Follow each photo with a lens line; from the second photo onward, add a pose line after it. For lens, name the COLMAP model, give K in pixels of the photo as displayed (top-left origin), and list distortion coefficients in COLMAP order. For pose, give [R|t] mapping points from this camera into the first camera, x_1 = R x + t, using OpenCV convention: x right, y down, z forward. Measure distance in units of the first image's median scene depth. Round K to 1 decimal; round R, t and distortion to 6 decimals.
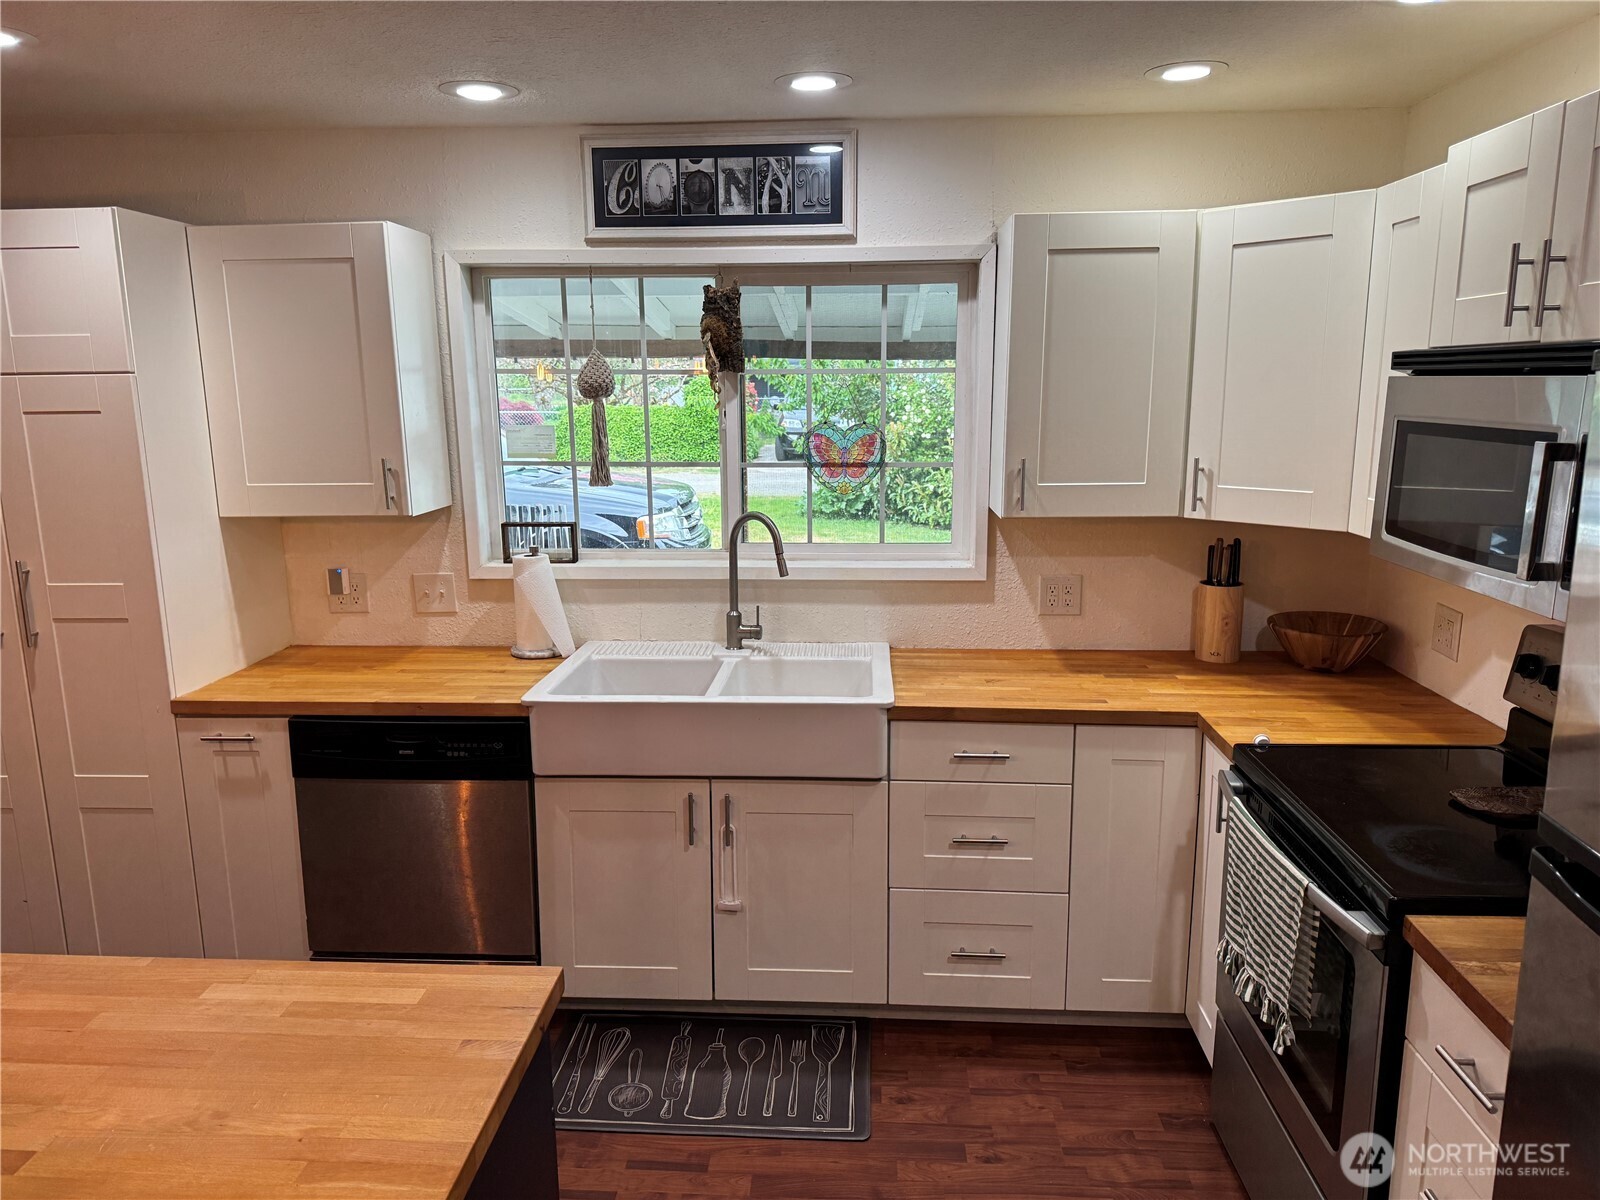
lens RADIAL K [[1133.6, 0, 809.2], [0, 1133.6, 605.7], [0, 0, 1]] dist [0.130004, -0.168470]
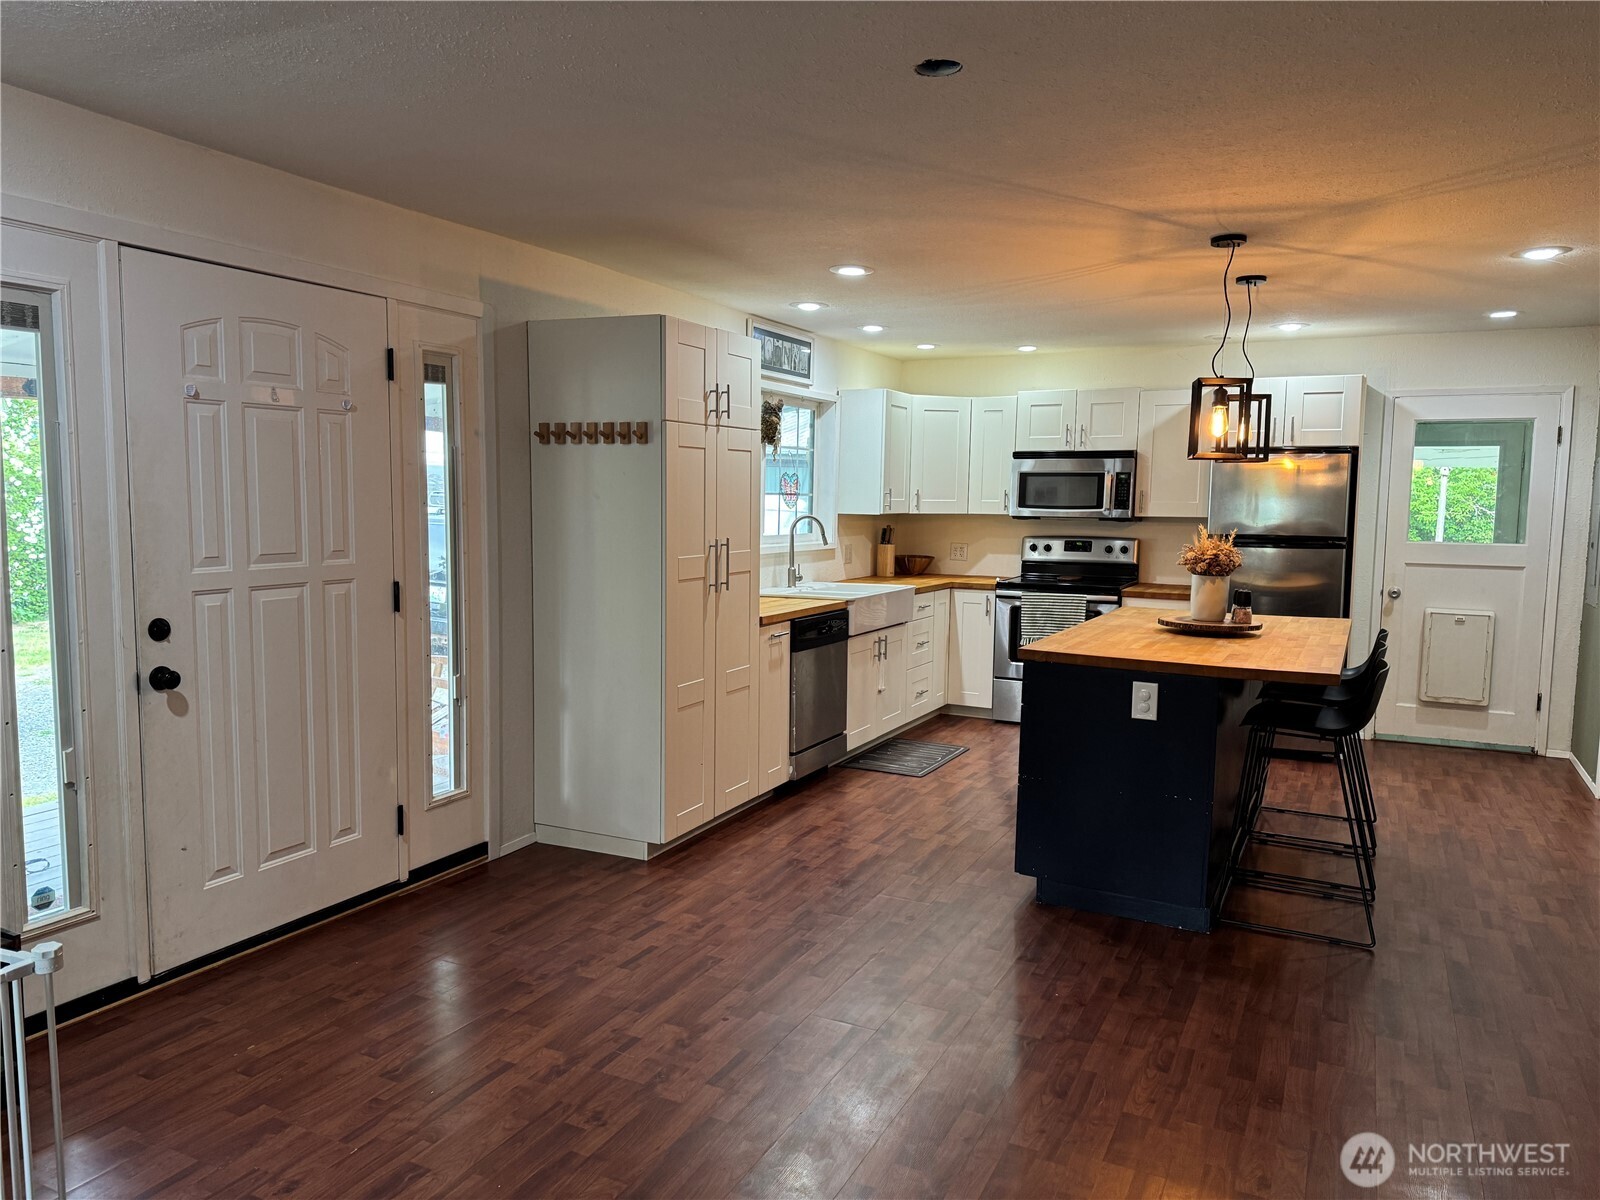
lens RADIAL K [[1133.6, 0, 809.2], [0, 1133.6, 605.7], [0, 0, 1]] dist [0.130004, -0.168470]
pose [[0.392605, -0.079705, 0.916247, -1.922431], [0.160415, 0.986901, 0.017114, 0.042429], [-0.905609, 0.140261, 0.400249, 0.219957]]
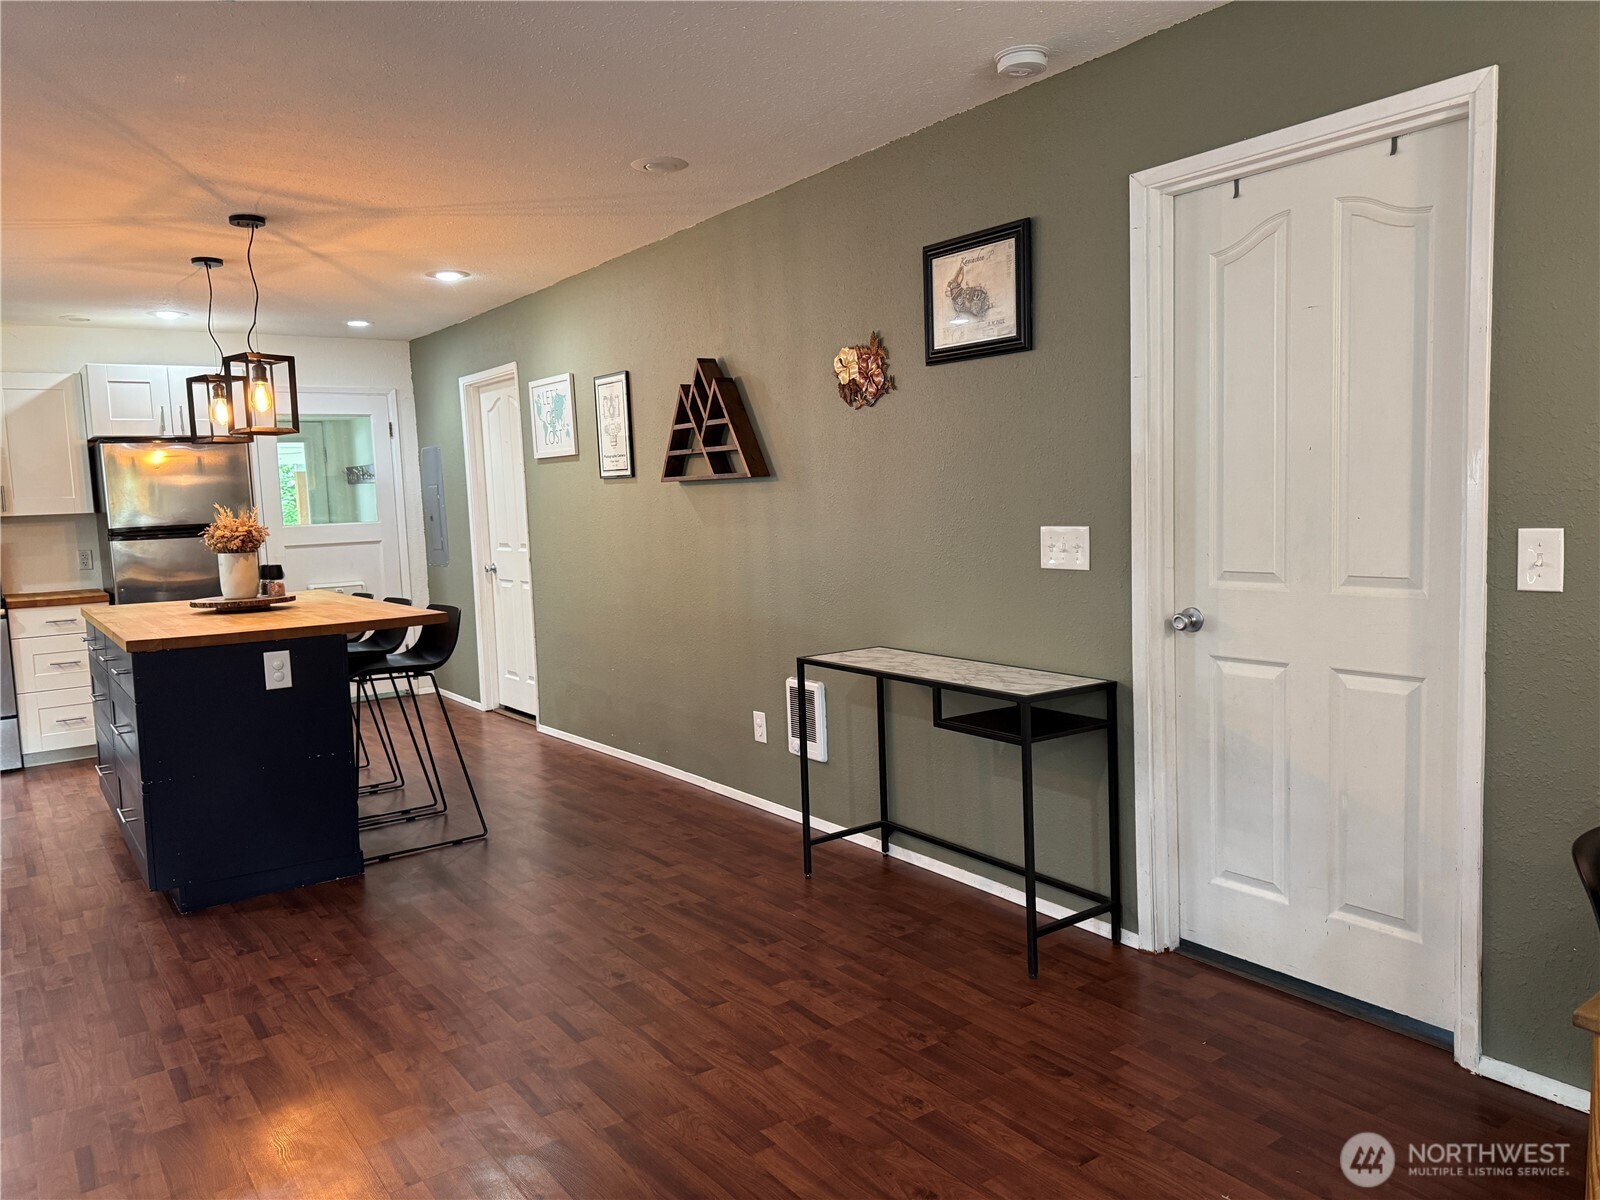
lens RADIAL K [[1133.6, 0, 809.2], [0, 1133.6, 605.7], [0, 0, 1]] dist [0.130004, -0.168470]
pose [[-0.630211, -0.045511, 0.775089, -1.981172], [0.192117, 0.958097, 0.212464, 0.001850], [-0.752280, 0.282805, -0.595060, 0.685595]]
